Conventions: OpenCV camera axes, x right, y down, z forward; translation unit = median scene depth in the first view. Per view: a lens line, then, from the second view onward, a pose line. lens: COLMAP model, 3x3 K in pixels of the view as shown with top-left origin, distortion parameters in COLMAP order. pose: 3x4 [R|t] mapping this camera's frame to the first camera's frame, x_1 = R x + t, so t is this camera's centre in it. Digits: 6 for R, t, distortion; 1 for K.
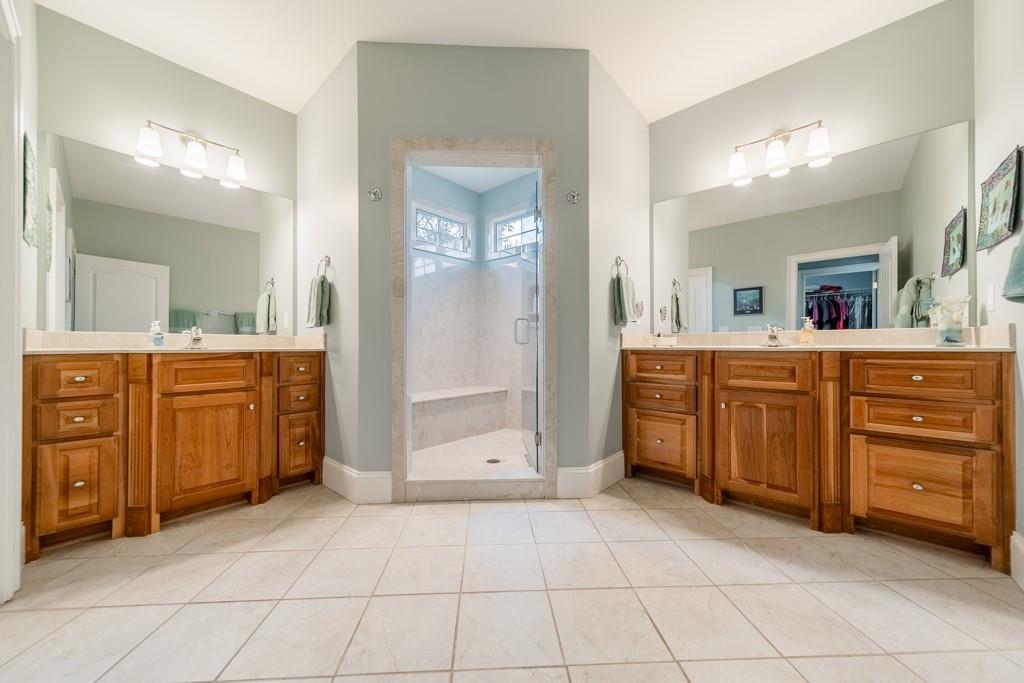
lens RADIAL K [[364.8, 0, 512.0], [0, 364.8, 341.5], [0, 0, 1]] dist [0.006836, 0.000103]
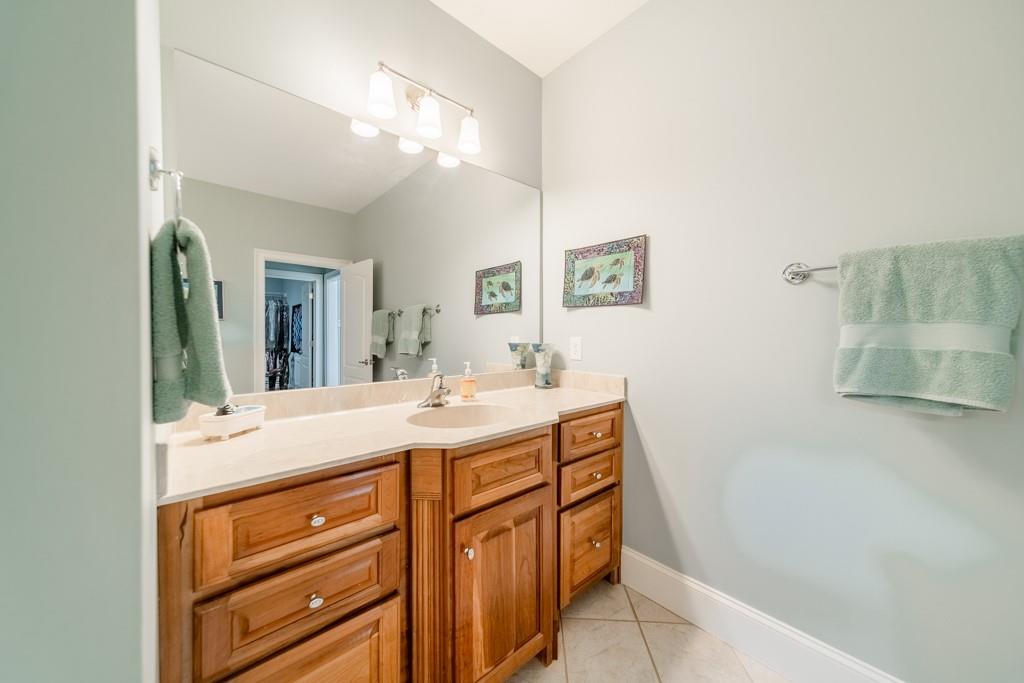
lens RADIAL K [[364.8, 0, 512.0], [0, 364.8, 341.5], [0, 0, 1]] dist [0.006836, 0.000103]
pose [[0.118243, -0.014792, 0.992875, 0.081963], [-0.013830, 0.999768, 0.016542, -0.138251], [-0.992888, -0.015687, 0.118010, 0.927736]]
